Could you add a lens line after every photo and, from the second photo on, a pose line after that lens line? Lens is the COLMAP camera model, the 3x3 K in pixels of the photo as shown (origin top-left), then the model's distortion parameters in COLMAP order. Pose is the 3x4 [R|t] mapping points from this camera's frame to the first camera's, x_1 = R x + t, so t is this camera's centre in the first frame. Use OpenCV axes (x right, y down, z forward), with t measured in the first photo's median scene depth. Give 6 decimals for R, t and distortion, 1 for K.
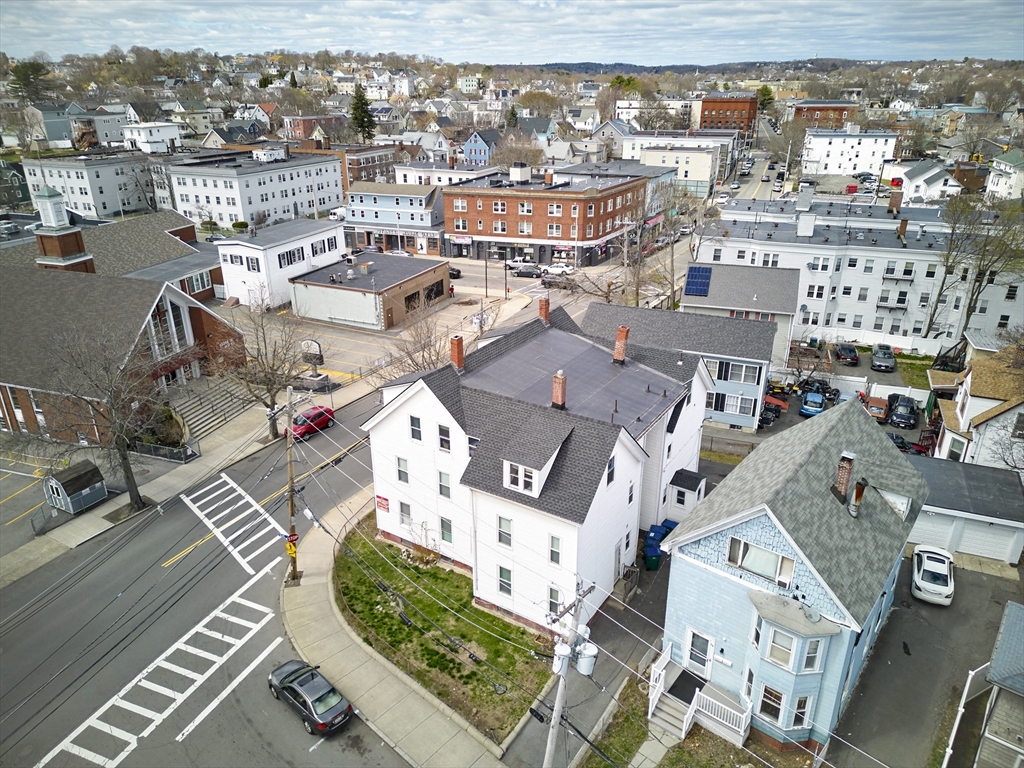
lens RADIAL K [[712.3, 0, 509.6], [0, 712.3, 381.5], [0, 0, 1]] dist [0.080425, -0.079714]
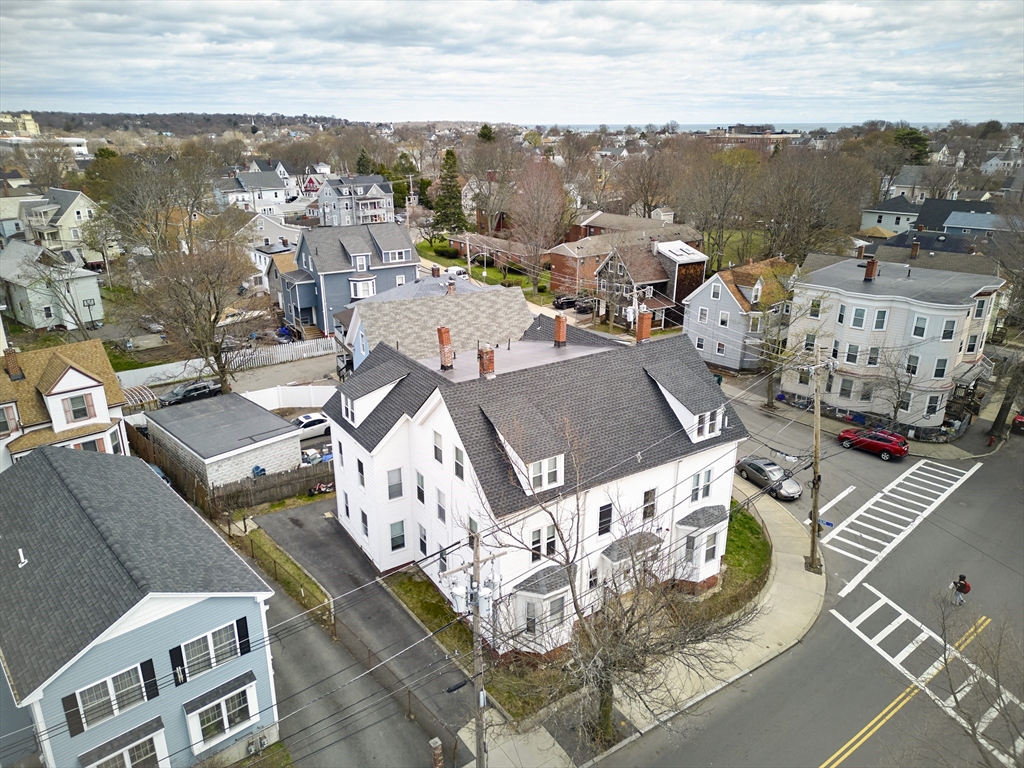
lens RADIAL K [[712.3, 0, 509.6], [0, 712.3, 381.5], [0, 0, 1]] dist [0.080425, -0.079714]
pose [[-0.910427, -0.136644, 0.390450, -0.146082], [0.164367, 0.746669, 0.644569, -0.316081], [-0.379613, 0.651010, -0.657328, 0.867515]]
